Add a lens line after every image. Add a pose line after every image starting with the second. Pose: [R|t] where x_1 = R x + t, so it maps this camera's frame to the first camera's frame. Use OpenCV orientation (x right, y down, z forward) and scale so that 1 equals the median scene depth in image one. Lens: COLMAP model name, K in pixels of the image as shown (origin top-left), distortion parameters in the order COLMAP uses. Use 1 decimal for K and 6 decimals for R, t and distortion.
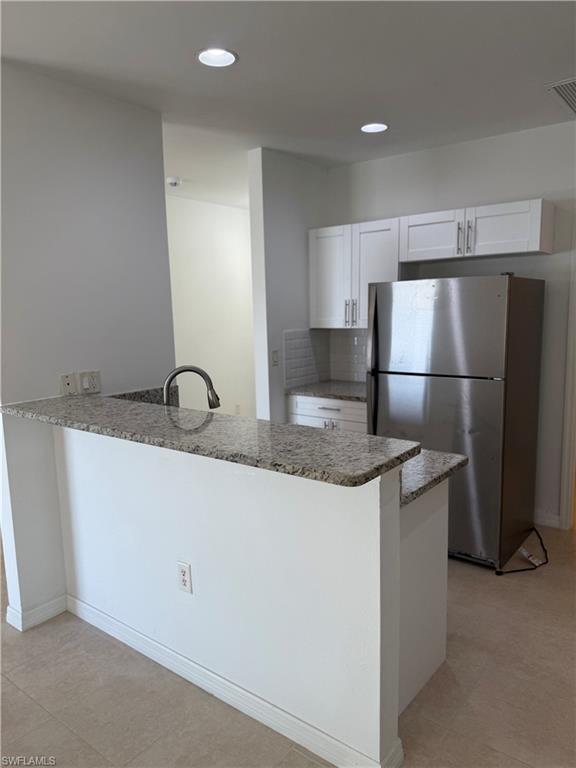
lens RADIAL K [[548.8, 0, 293.5], [0, 548.8, 391.4], [0, 0, 1]] dist [0.049655, -0.023960]
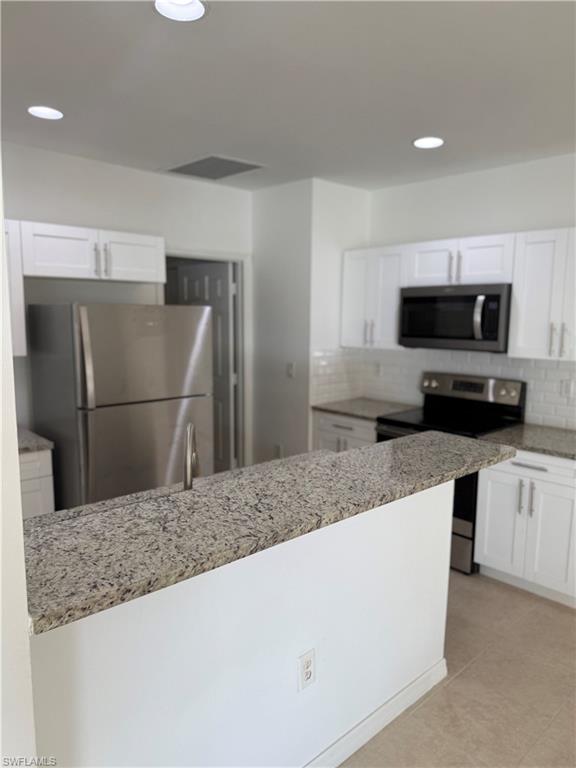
lens RADIAL K [[548.8, 0, 293.0], [0, 548.8, 382.2], [0, 0, 1]] dist [0.049655, -0.023960]
pose [[0.172642, -0.107907, 0.979056, -0.735147], [0.131100, 0.987655, 0.085737, -0.124460], [-0.976221, 0.113553, 0.184658, 0.614577]]
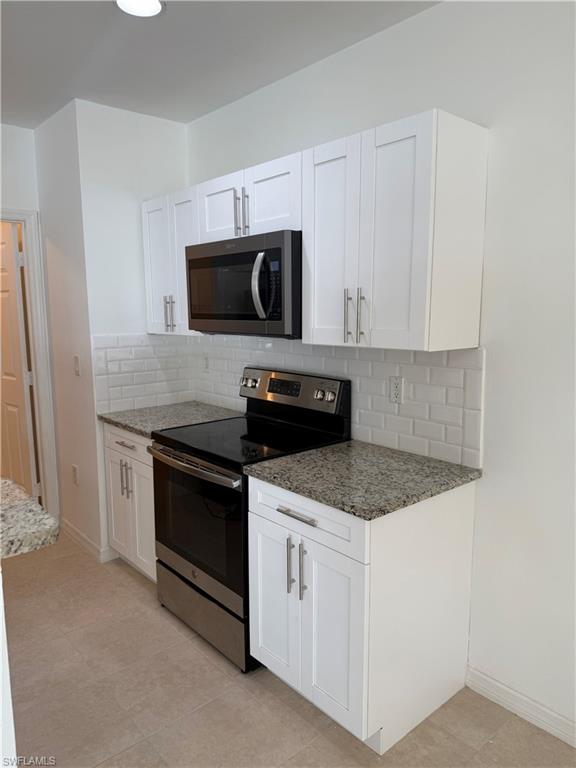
lens RADIAL K [[548.8, 0, 286.9], [0, 548.8, 381.3], [0, 0, 1]] dist [0.049655, -0.023960]
pose [[0.228177, -0.119560, 0.966251, -0.394382], [0.148891, 0.985043, 0.086725, -0.060249], [-0.962168, 0.124078, 0.242565, 0.332868]]
